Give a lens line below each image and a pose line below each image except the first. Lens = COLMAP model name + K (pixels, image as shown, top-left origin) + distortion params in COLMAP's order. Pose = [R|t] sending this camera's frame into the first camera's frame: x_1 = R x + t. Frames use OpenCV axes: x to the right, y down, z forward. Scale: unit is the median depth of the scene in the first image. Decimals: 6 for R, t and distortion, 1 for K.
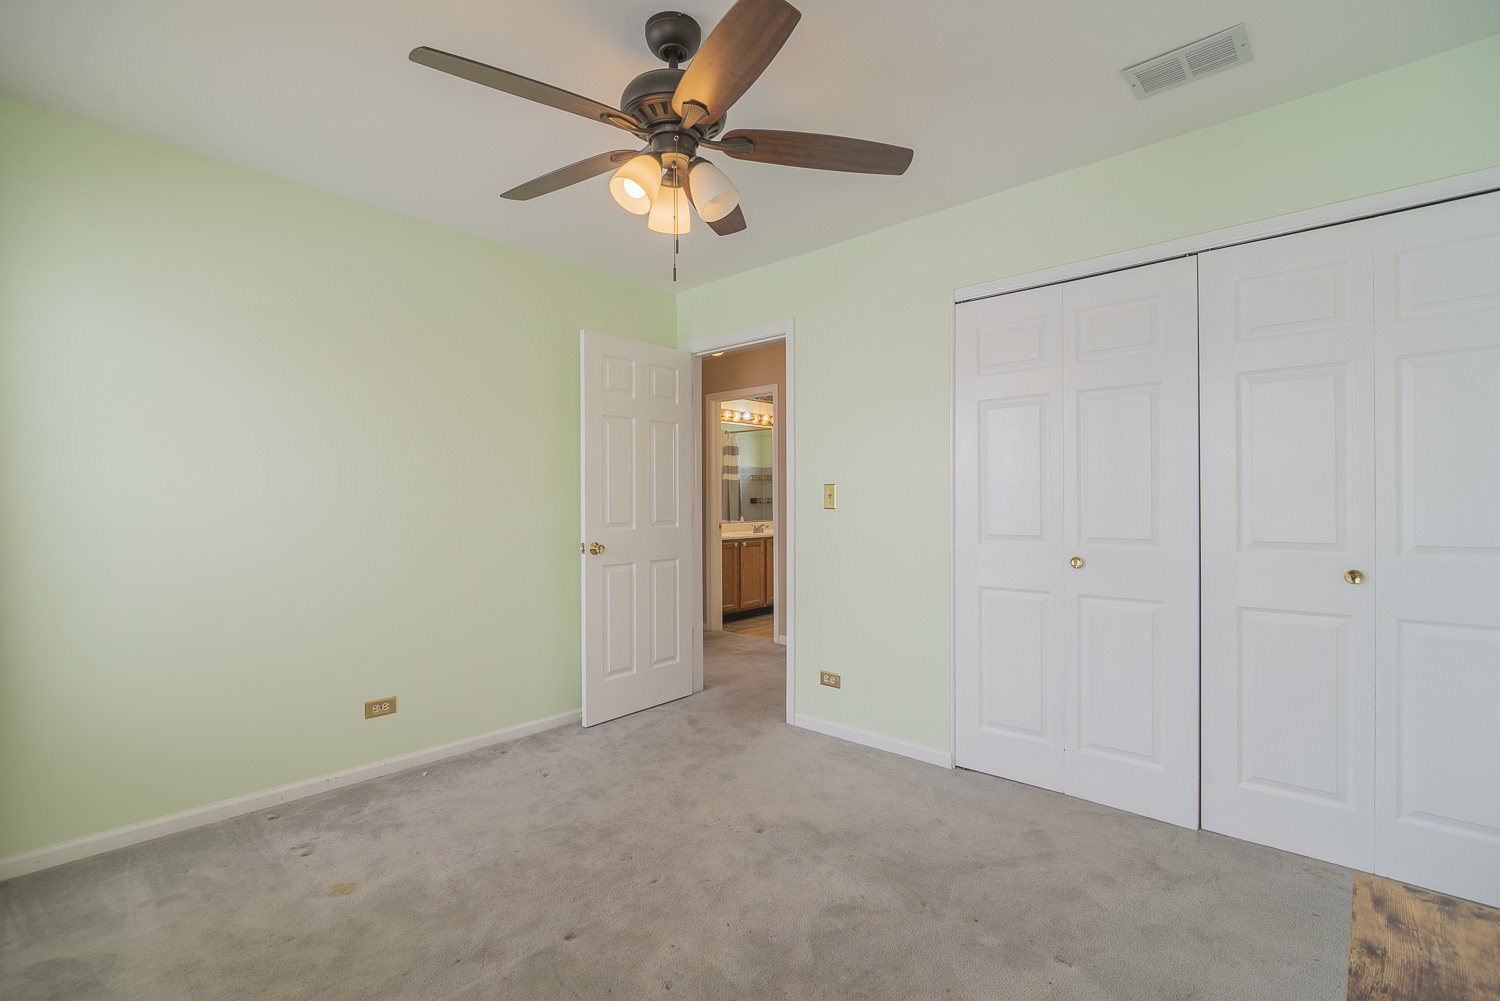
lens RADIAL K [[669.9, 0, 750.0], [0, 669.9, 500.5], [0, 0, 1]] dist [-0.008316, -0.000329]
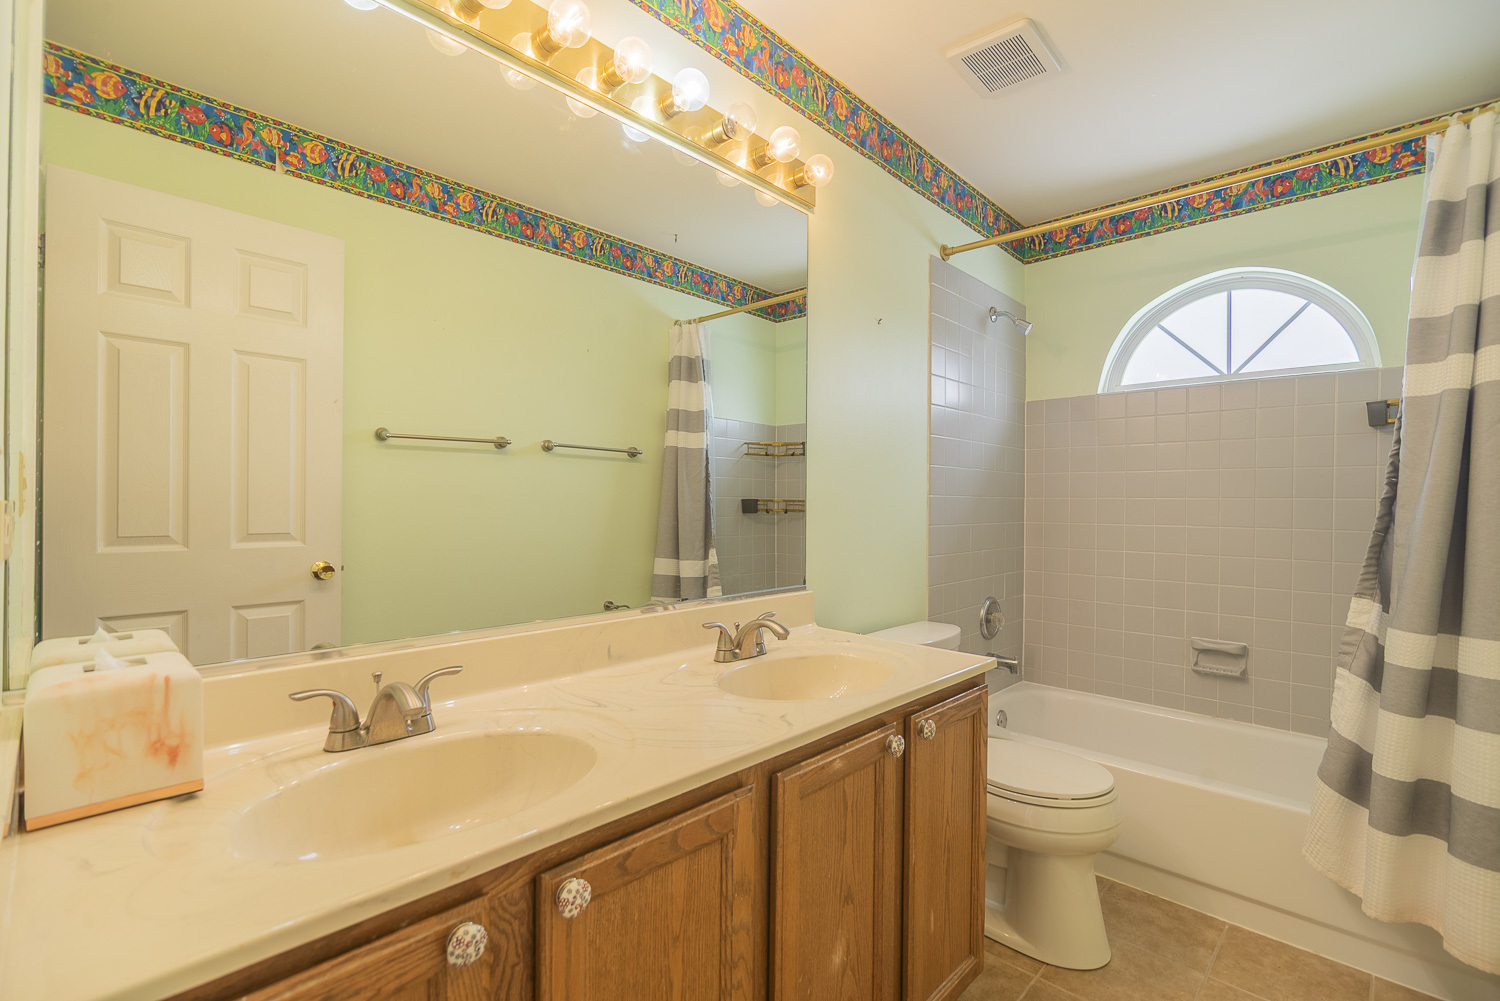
lens RADIAL K [[669.9, 0, 750.0], [0, 669.9, 500.5], [0, 0, 1]] dist [-0.008316, -0.000329]
pose [[0.999670, 0.013558, -0.021840, 0.015356], [-0.013755, 0.999866, -0.008894, 0.000594], [0.021716, 0.009192, 0.999722, 0.636026]]
